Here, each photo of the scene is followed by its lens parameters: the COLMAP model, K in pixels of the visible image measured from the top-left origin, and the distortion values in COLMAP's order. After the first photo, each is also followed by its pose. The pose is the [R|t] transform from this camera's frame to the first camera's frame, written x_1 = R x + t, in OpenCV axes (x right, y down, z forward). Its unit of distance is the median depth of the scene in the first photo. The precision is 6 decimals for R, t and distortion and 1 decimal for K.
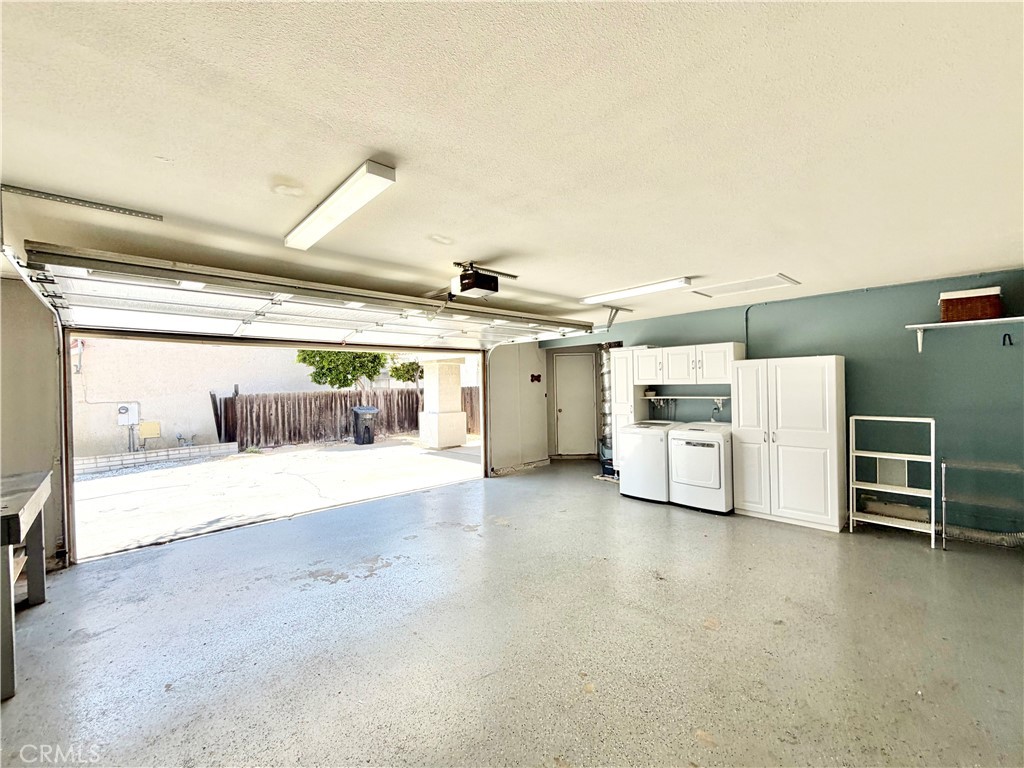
lens RADIAL K [[408.7, 0, 509.2], [0, 408.7, 385.9], [0, 0, 1]] dist [-0.001863, -0.000010]
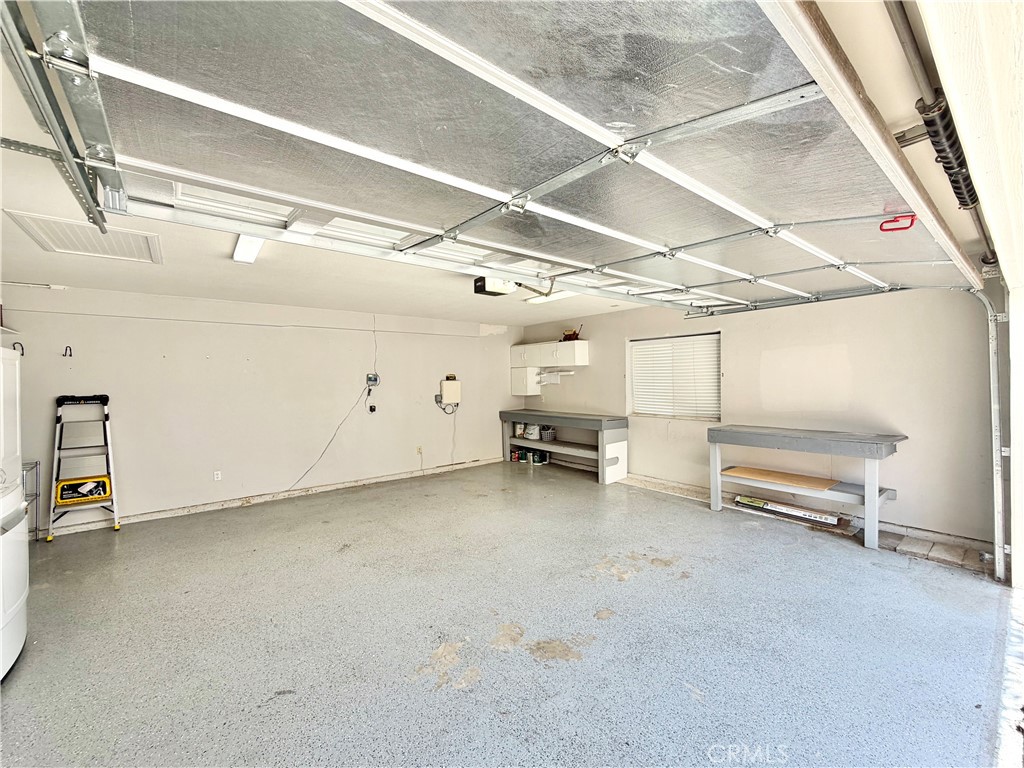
lens RADIAL K [[408.7, 0, 509.2], [0, 408.7, 385.9], [0, 0, 1]] dist [-0.001863, -0.000010]
pose [[-0.995914, 0.027719, 0.085945, -0.204260], [0.028963, 0.999493, 0.013255, 0.012488], [-0.085534, 0.015691, -0.996212, 2.068693]]
